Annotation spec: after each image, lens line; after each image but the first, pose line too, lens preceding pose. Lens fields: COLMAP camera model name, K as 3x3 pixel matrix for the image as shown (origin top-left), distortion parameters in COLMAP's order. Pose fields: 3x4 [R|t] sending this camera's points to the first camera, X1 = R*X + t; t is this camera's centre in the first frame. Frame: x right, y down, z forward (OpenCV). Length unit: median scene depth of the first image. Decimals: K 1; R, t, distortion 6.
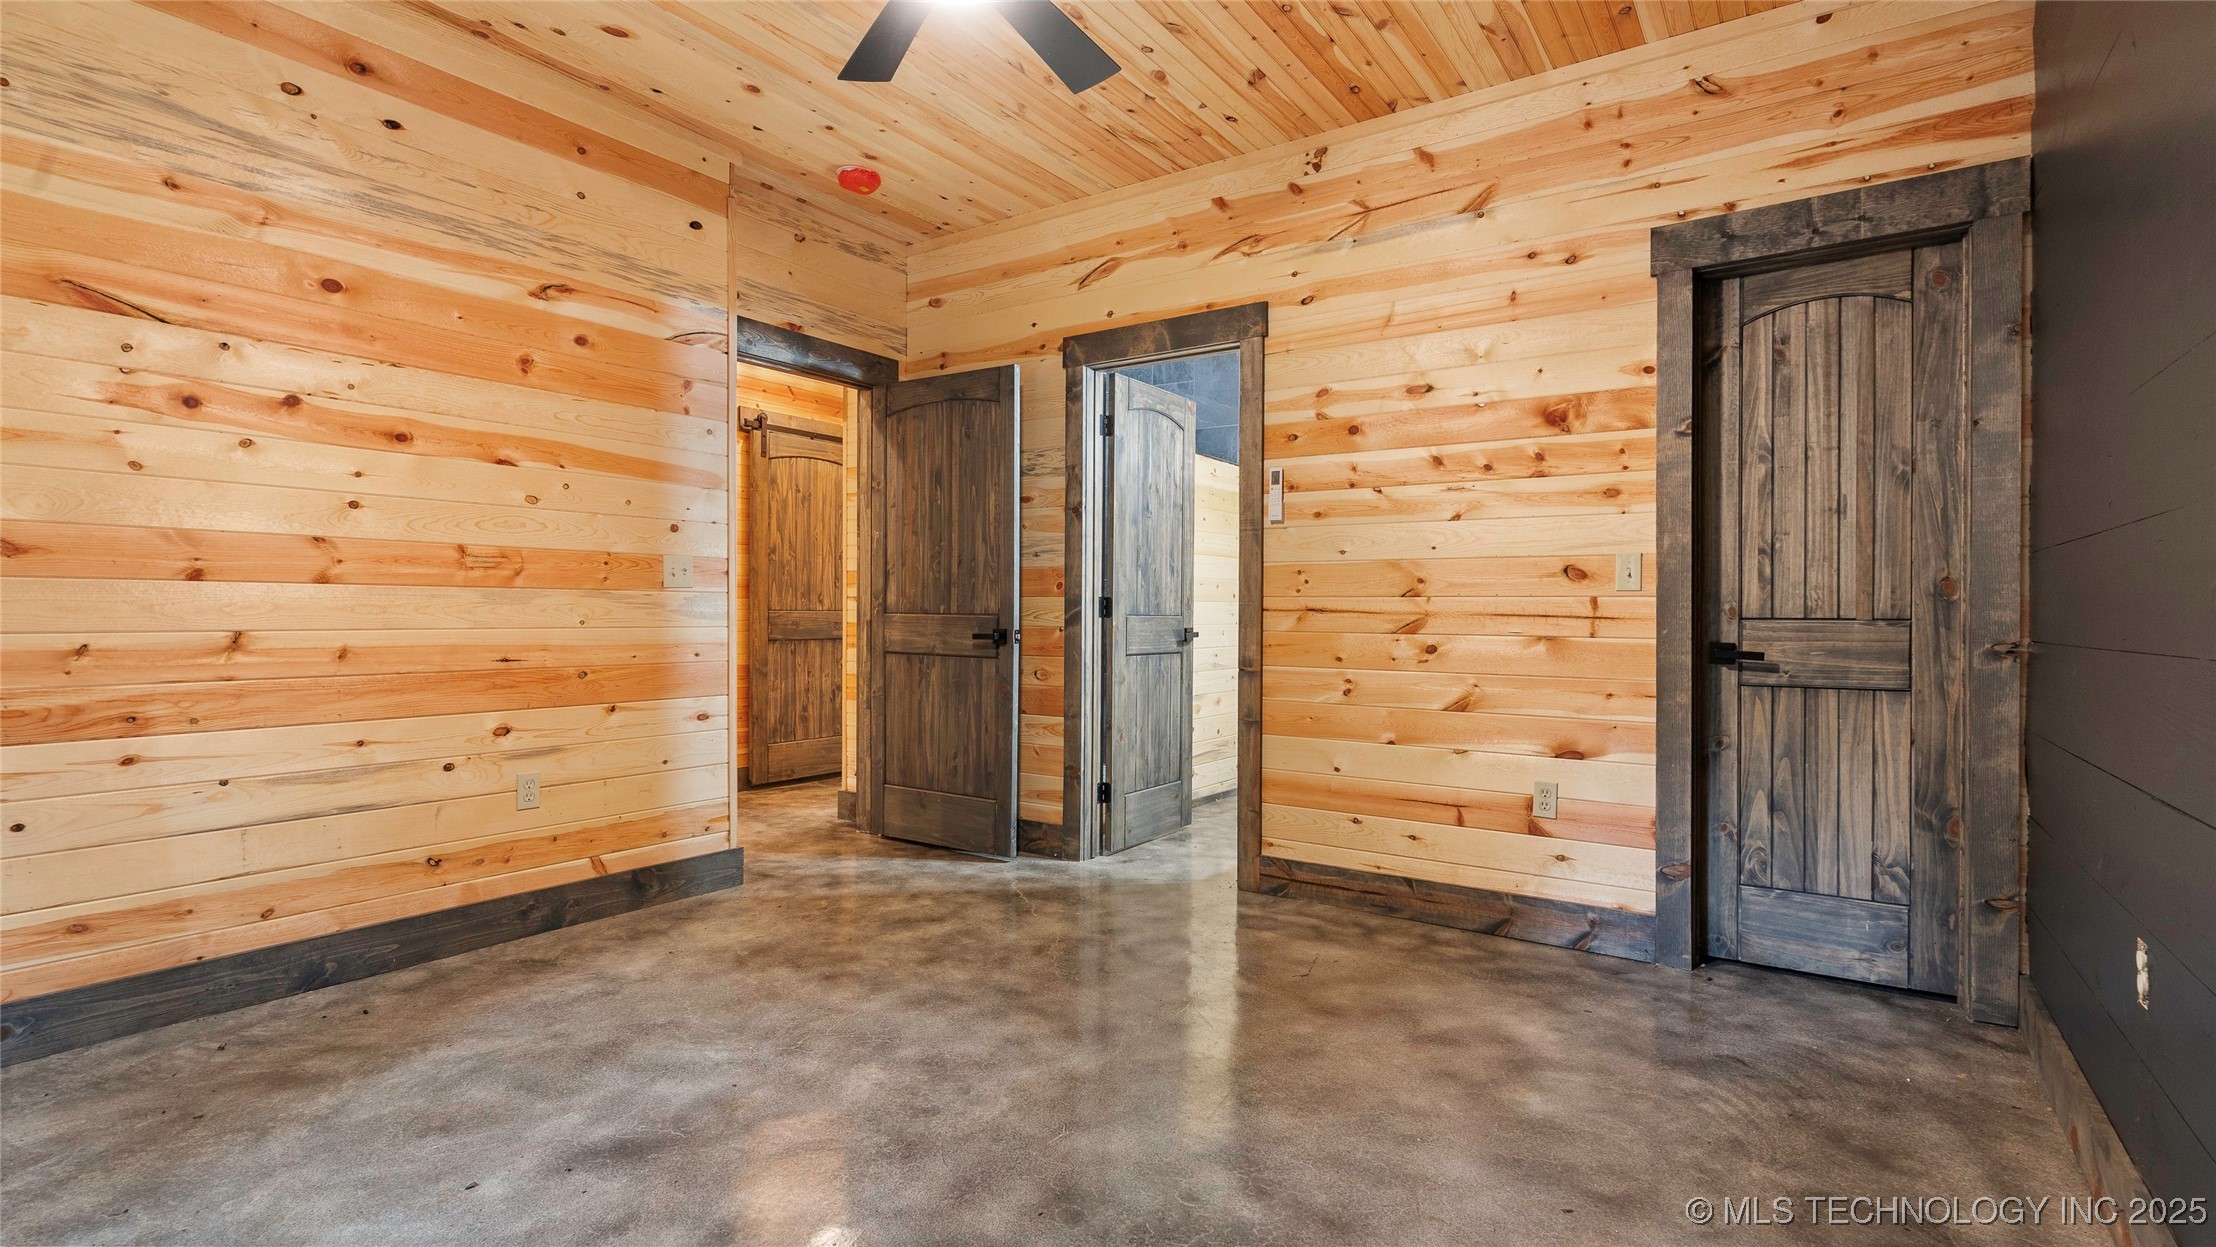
lens RADIAL K [[1040.3, 0, 1104.9], [0, 1040.3, 617.4], [0, 0, 1]] dist [0.001976, 0.000535]
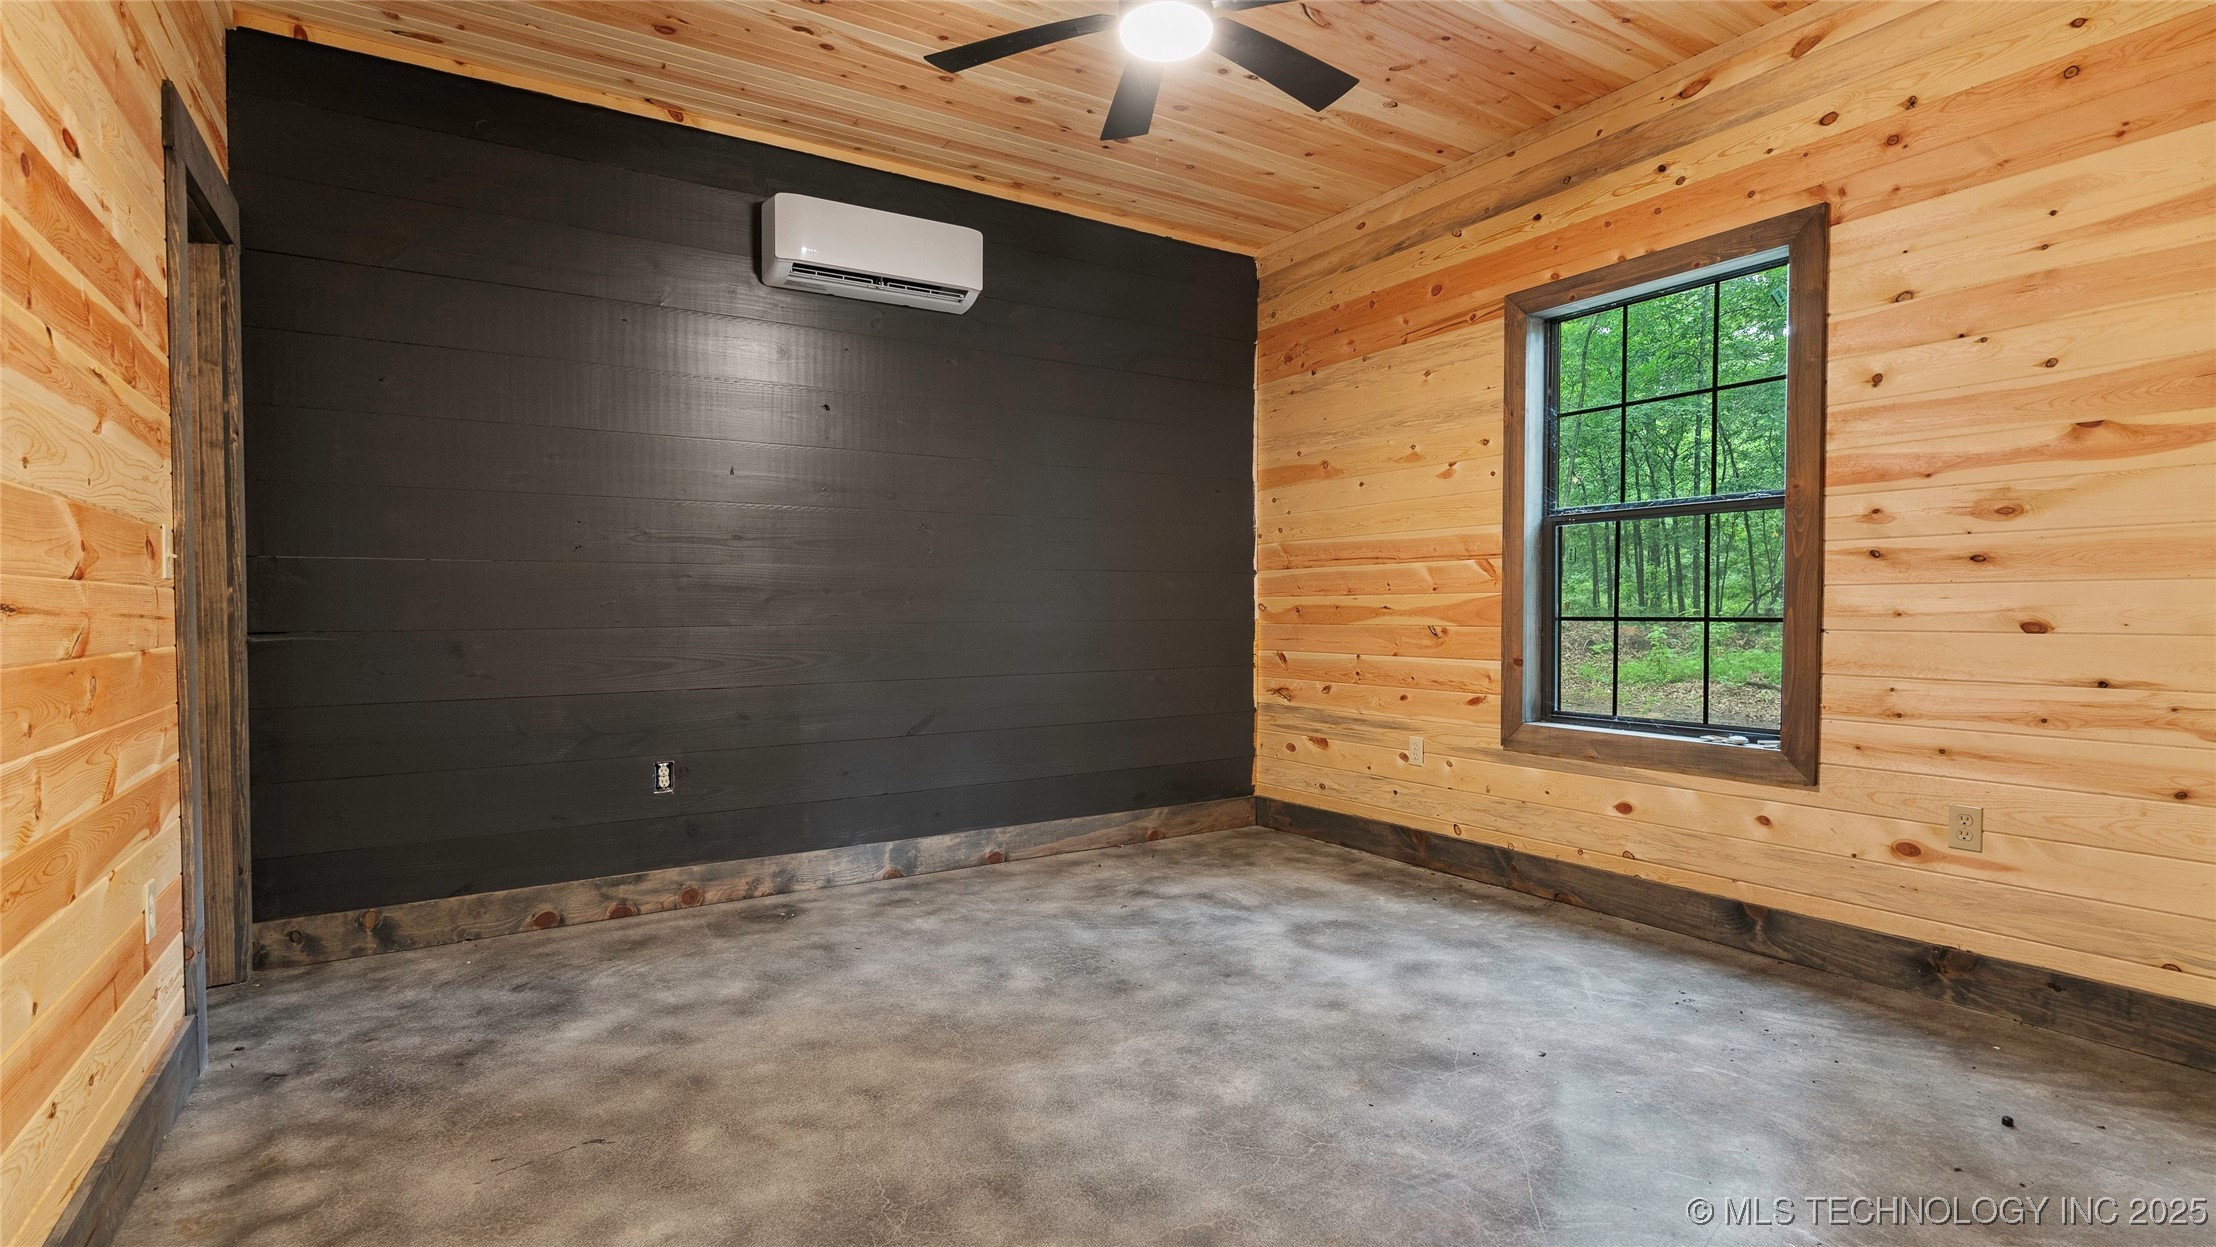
lens RADIAL K [[1040.3, 0, 1109.4], [0, 1040.3, 621.7], [0, 0, 1]] dist [0.001976, 0.000535]
pose [[-0.920576, -0.007897, 0.390485, -0.463779], [0.000553, 0.999768, 0.021522, -0.013476], [-0.390564, 0.020029, -0.920358, 1.807567]]
